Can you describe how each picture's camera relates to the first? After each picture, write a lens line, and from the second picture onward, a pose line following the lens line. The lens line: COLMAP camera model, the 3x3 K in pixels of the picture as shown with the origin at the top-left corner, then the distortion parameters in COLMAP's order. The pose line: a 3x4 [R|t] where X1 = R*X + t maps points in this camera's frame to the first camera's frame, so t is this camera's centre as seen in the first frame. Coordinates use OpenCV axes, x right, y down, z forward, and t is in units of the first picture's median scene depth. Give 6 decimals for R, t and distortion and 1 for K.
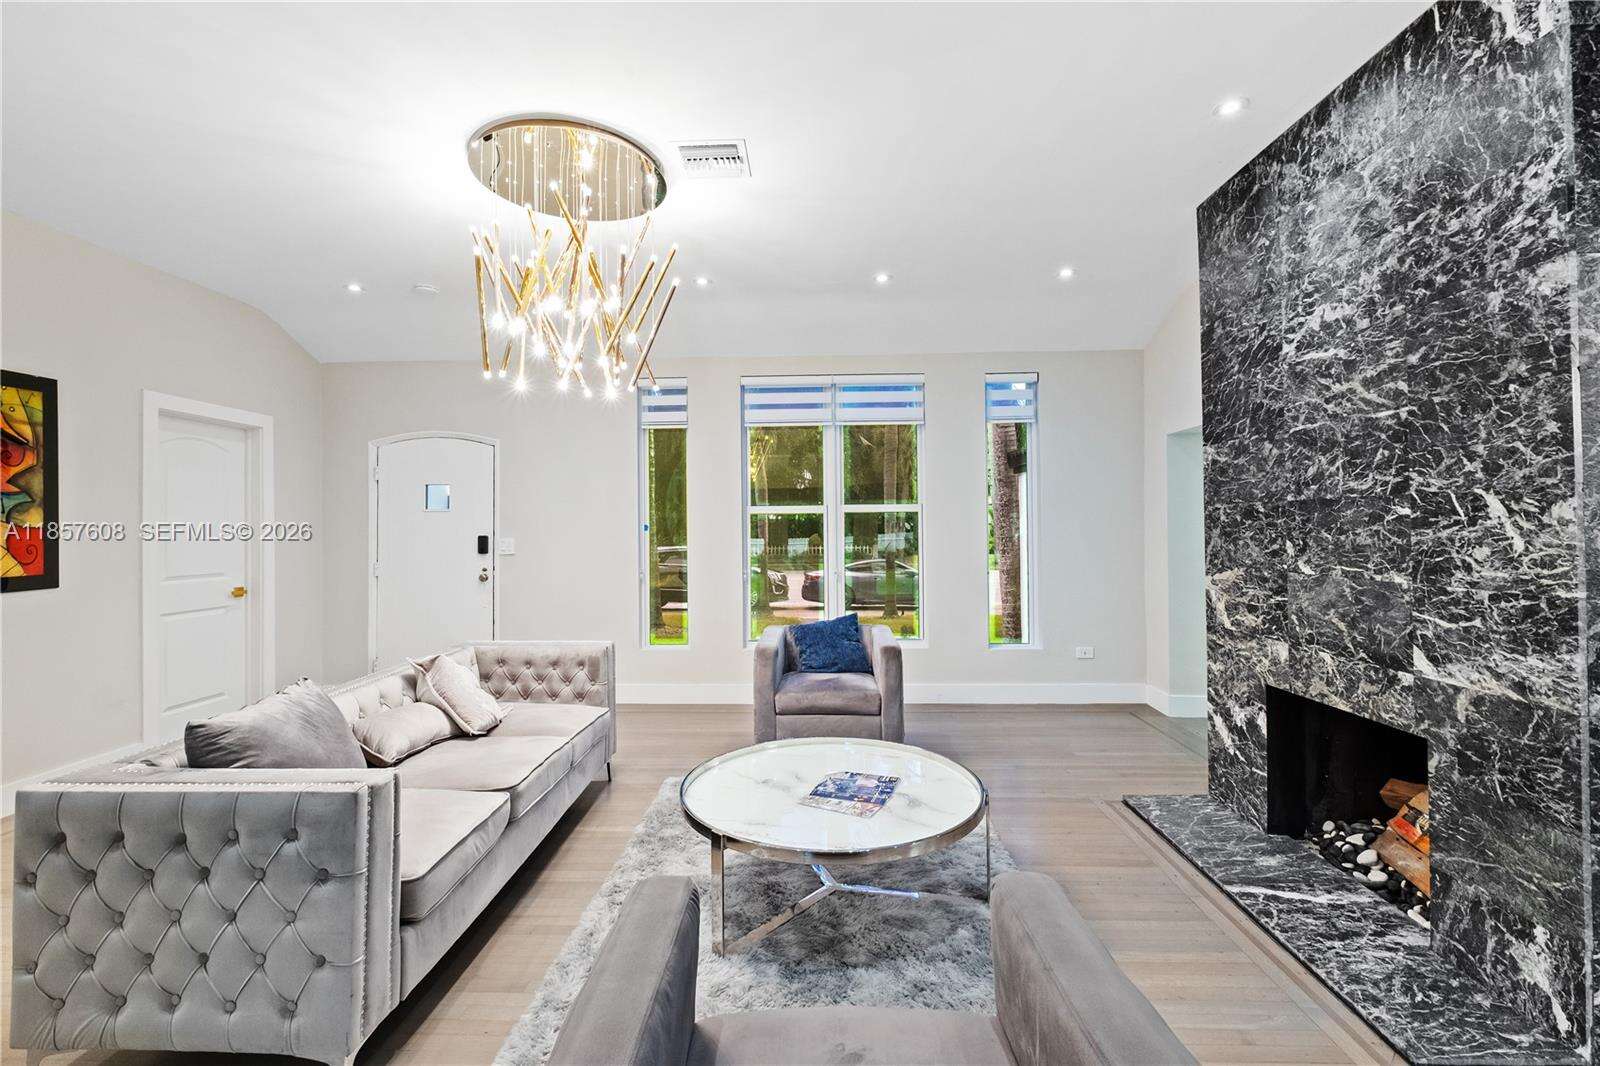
lens RADIAL K [[704.1, 0, 793.7], [0, 704.1, 520.4], [0, 0, 1]] dist [0.000306, -0.002637]
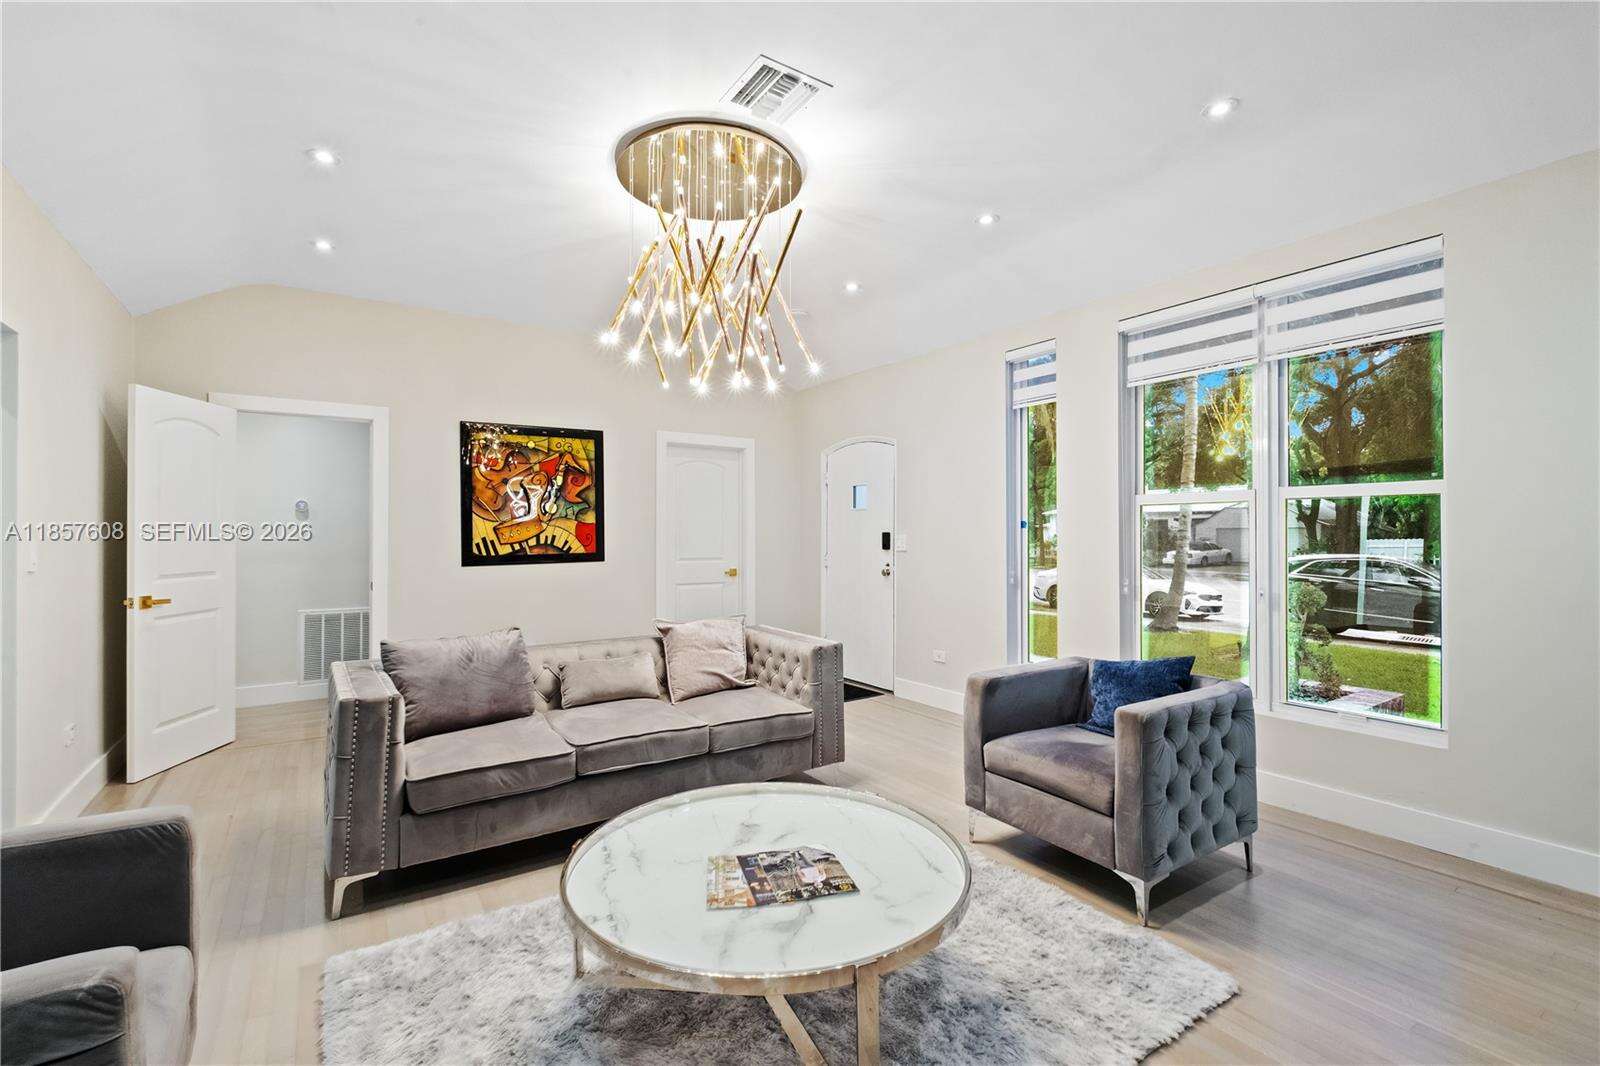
lens RADIAL K [[704.1, 0, 795.9], [0, 704.1, 529.3], [0, 0, 1]] dist [0.000306, -0.002637]
pose [[0.571601, 0.003496, -0.820525, 0.661537], [0.004100, 0.999966, 0.007117, 0.017727], [0.820522, -0.007432, 0.571567, 0.569659]]
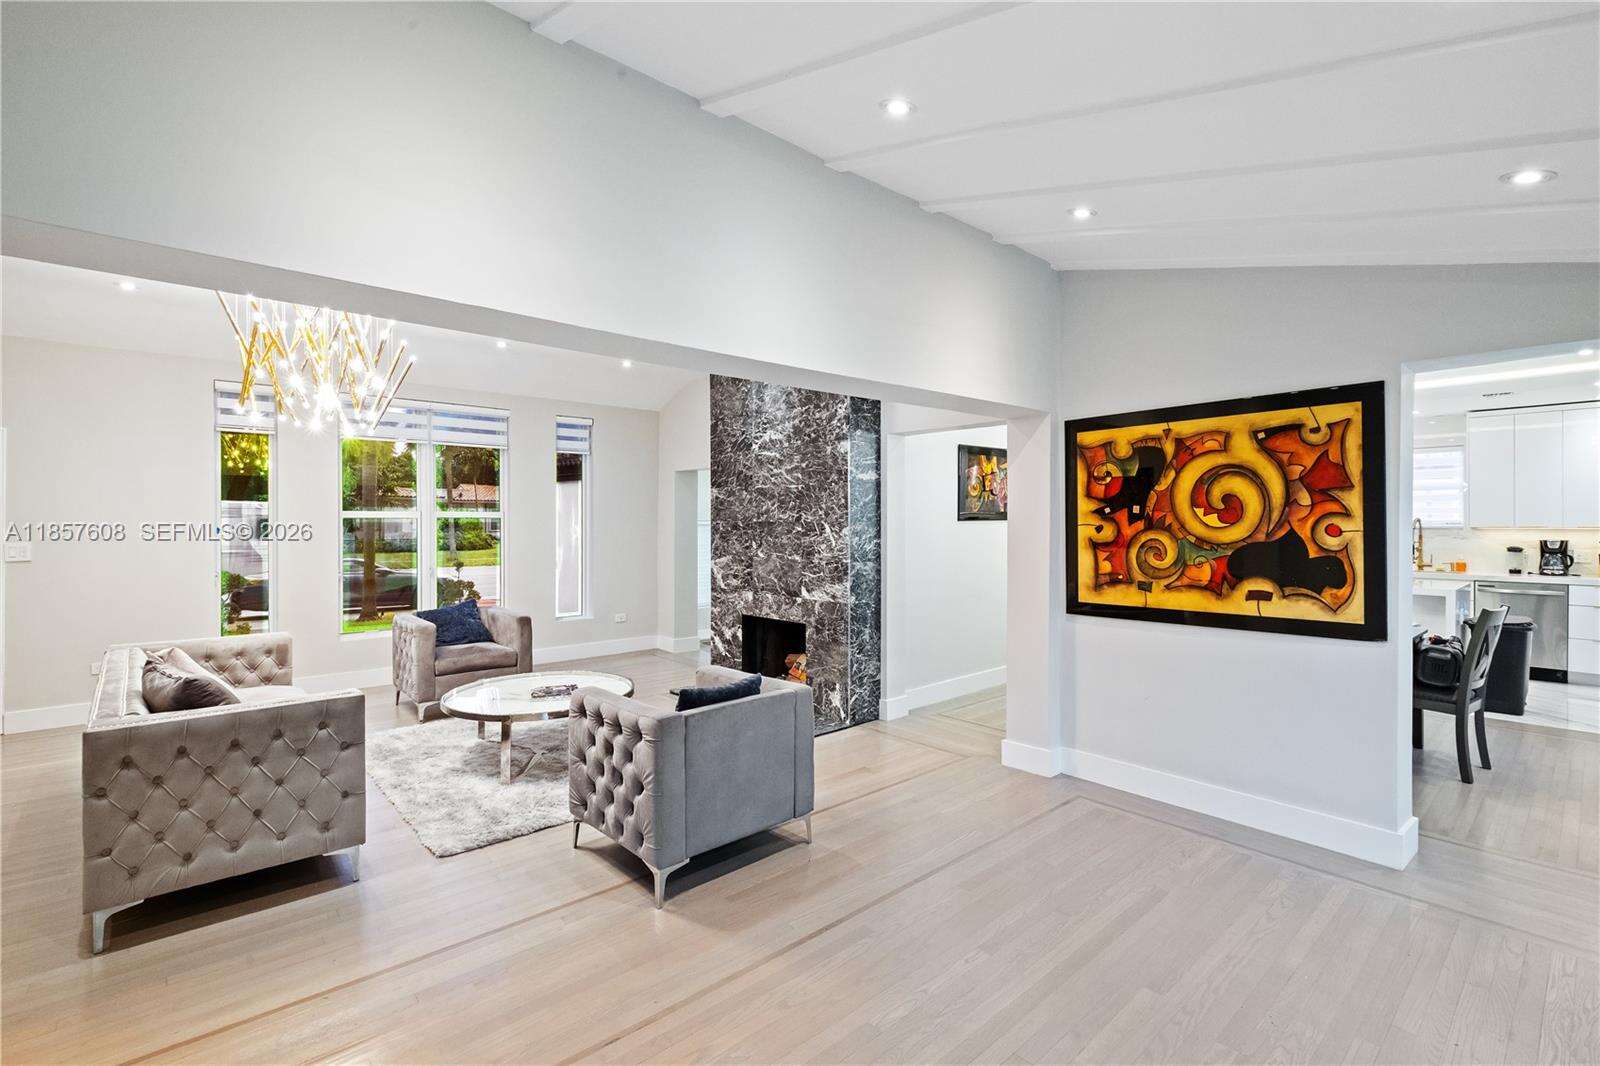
lens RADIAL K [[704.1, 0, 794.5], [0, 704.1, 523.6], [0, 0, 1]] dist [0.000306, -0.002637]
pose [[0.732262, 0.007164, 0.680985, -0.599239], [-0.014919, 0.999873, 0.005524, -0.035132], [-0.680860, -0.014204, 0.732276, -0.571312]]
